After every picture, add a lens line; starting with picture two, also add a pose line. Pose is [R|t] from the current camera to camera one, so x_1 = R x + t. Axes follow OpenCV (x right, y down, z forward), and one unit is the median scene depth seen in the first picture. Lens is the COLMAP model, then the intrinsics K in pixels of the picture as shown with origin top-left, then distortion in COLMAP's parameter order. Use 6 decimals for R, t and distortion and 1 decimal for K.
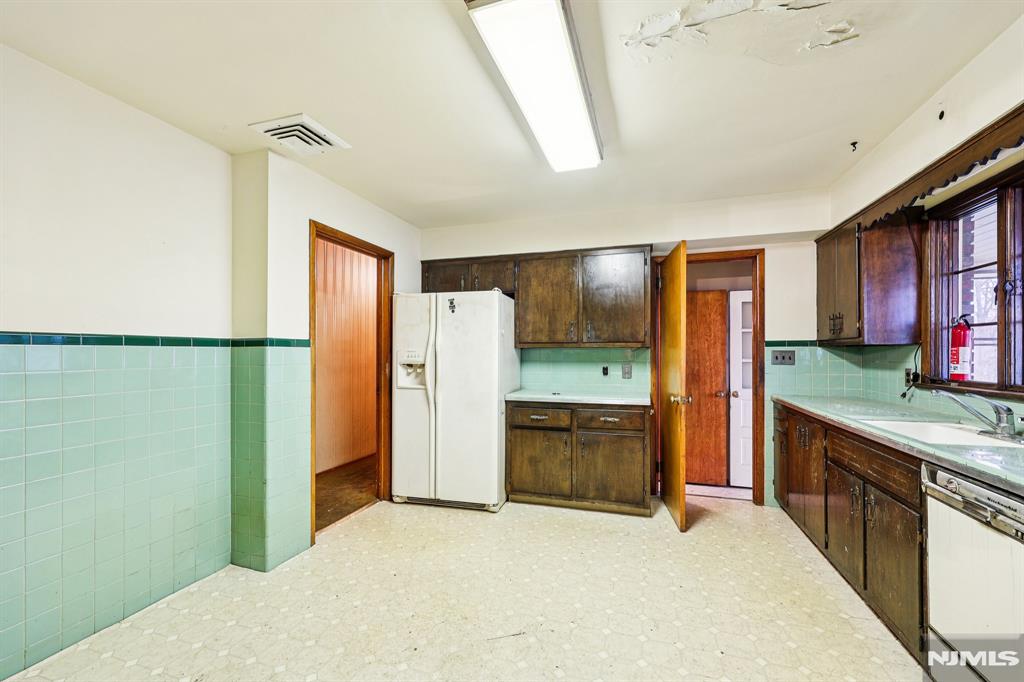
lens RADIAL K [[416.6, 0, 512.3], [0, 416.6, 348.8], [0, 0, 1]] dist [0.000924, 0.000008]
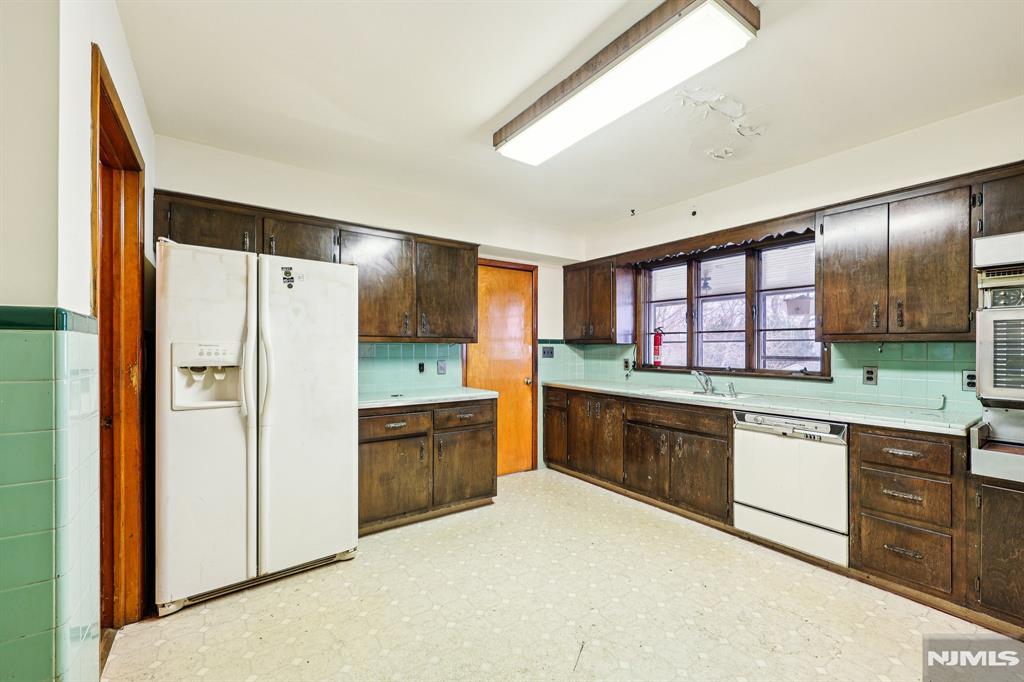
lens RADIAL K [[417.7, 0, 505.0], [0, 417.7, 345.2], [0, 0, 1]] dist [0.001255, 0.000227]
pose [[0.607135, 0.008189, 0.794556, -0.472537], [-0.012344, 0.999923, -0.000874, 0.001974], [-0.794502, -0.009278, 0.607190, 0.315838]]
